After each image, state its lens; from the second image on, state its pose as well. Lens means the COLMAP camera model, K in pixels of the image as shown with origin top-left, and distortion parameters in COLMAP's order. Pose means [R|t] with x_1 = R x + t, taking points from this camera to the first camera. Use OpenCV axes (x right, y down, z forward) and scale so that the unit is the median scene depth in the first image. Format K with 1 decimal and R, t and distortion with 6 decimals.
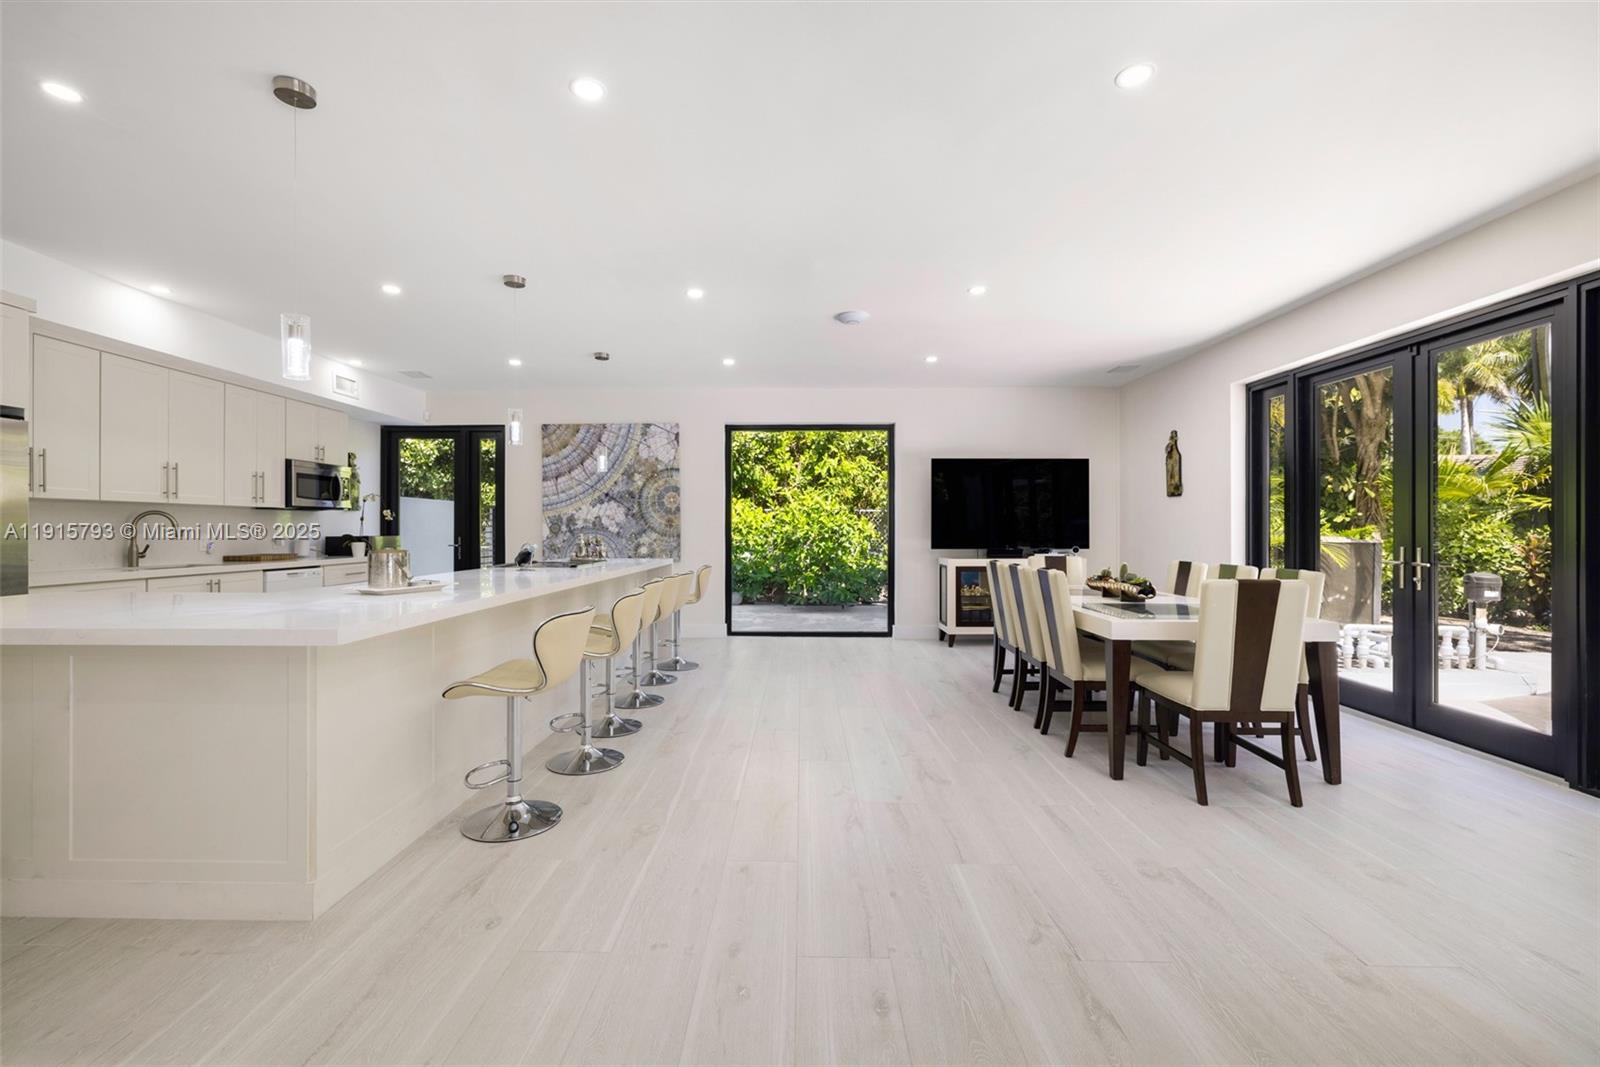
lens RADIAL K [[655.9, 0, 800.0], [0, 655.9, 533.5], [0, 0, 1]] dist [-0.002651, -0.000252]
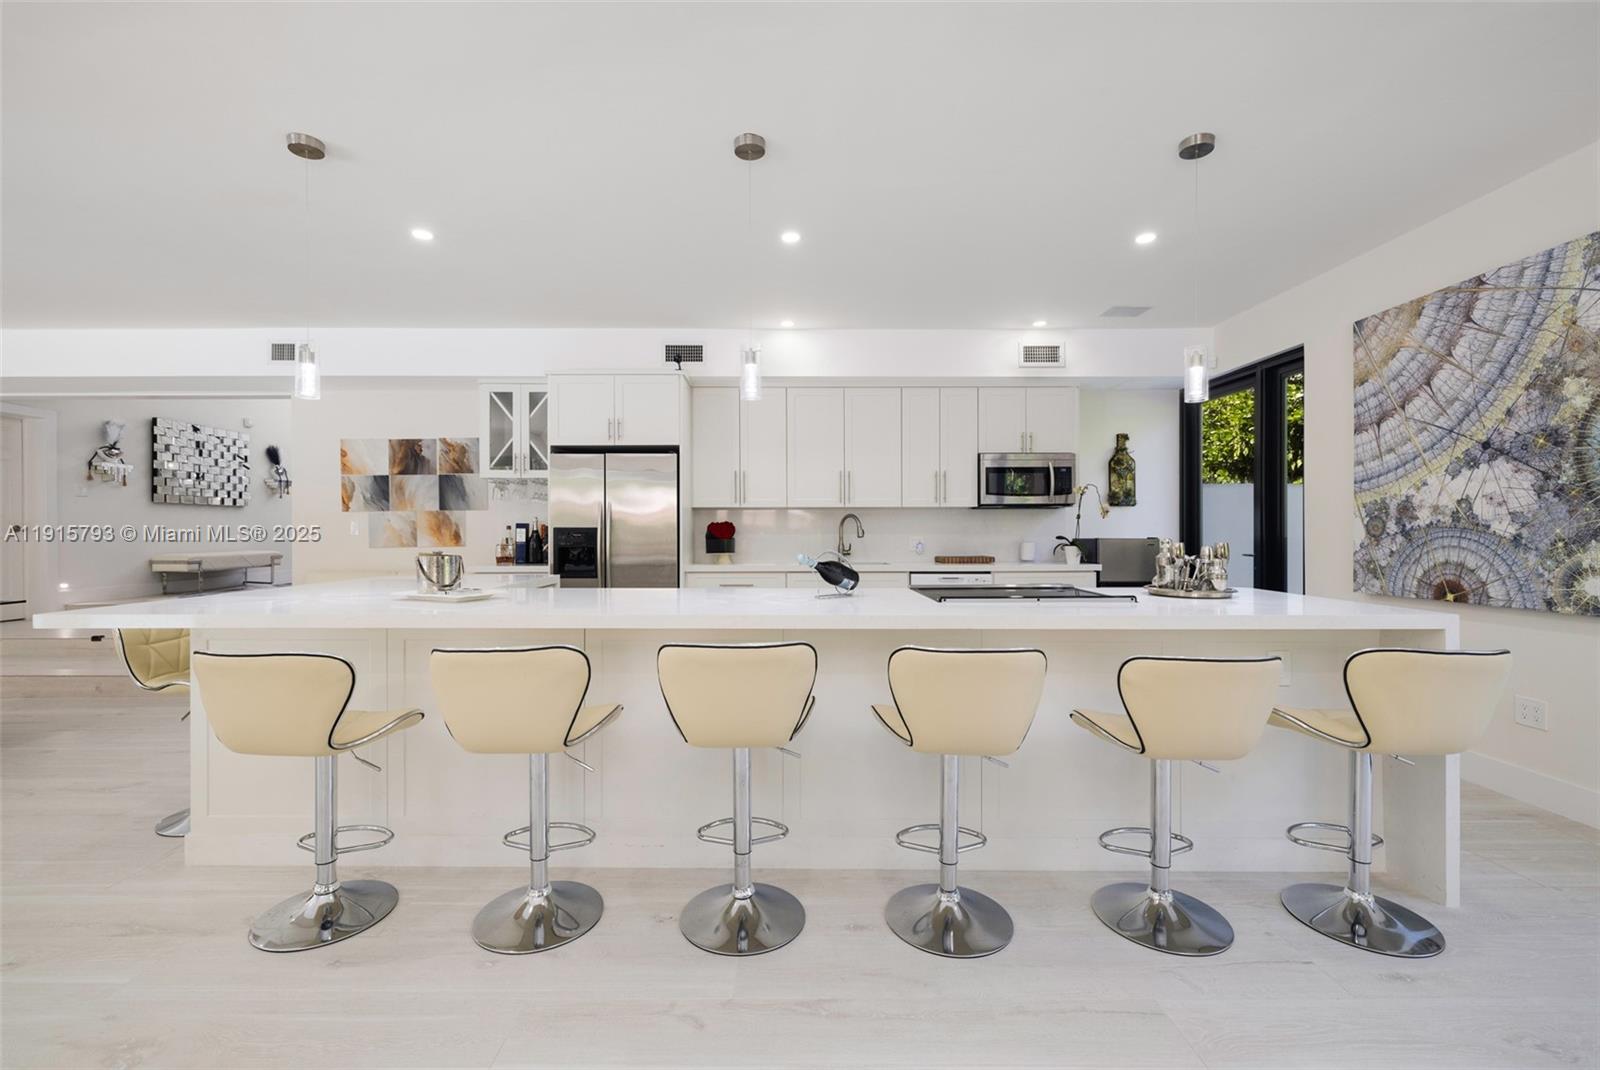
lens RADIAL K [[680.5, 0, 786.9], [0, 680.5, 530.3], [0, 0, 1]] dist [0.002075, 0.000433]
pose [[0.011002, -0.001473, -0.999938, 0.129594], [-0.005960, 0.999981, -0.001539, -0.002121], [0.999922, 0.005977, 0.010994, 0.556056]]
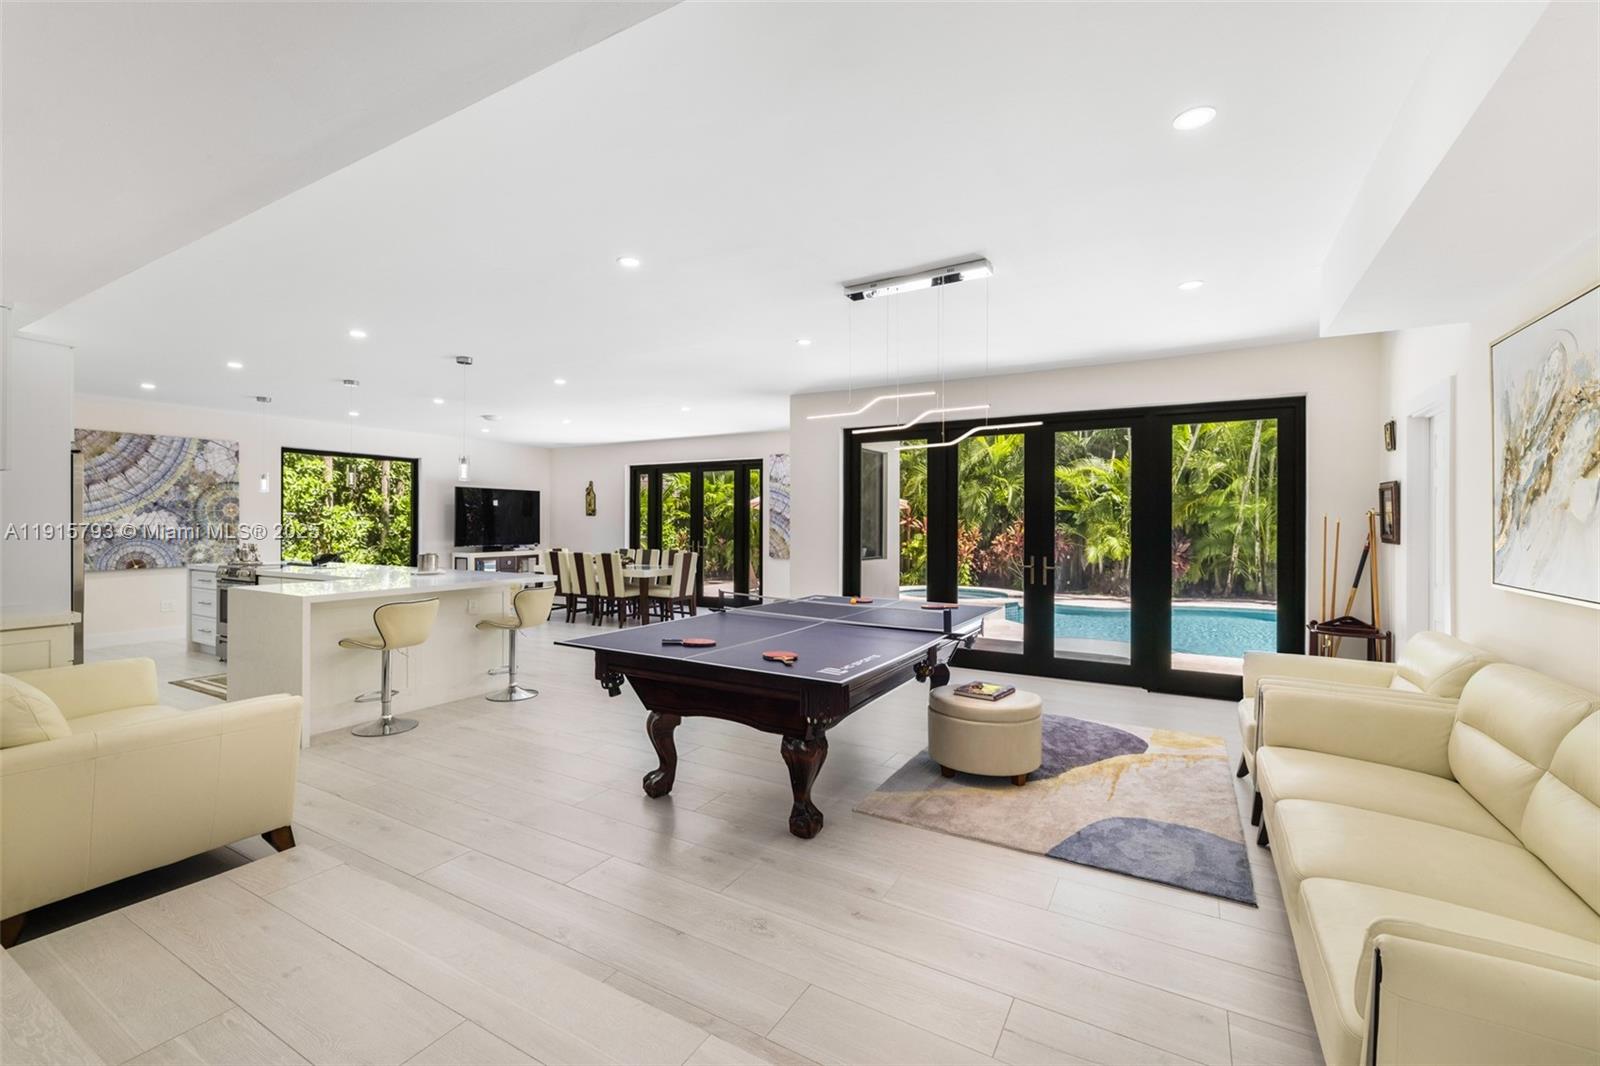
lens RADIAL K [[679.4, 0, 788.0], [0, 679.4, 524.1], [0, 0, 1]] dist [0.000447, 0.000147]
pose [[0.490192, 0.001076, 0.871614, -0.740455], [0.000936, 0.999998, -0.001761, -0.024487], [-0.871614, 0.001679, 0.490190, -0.396385]]
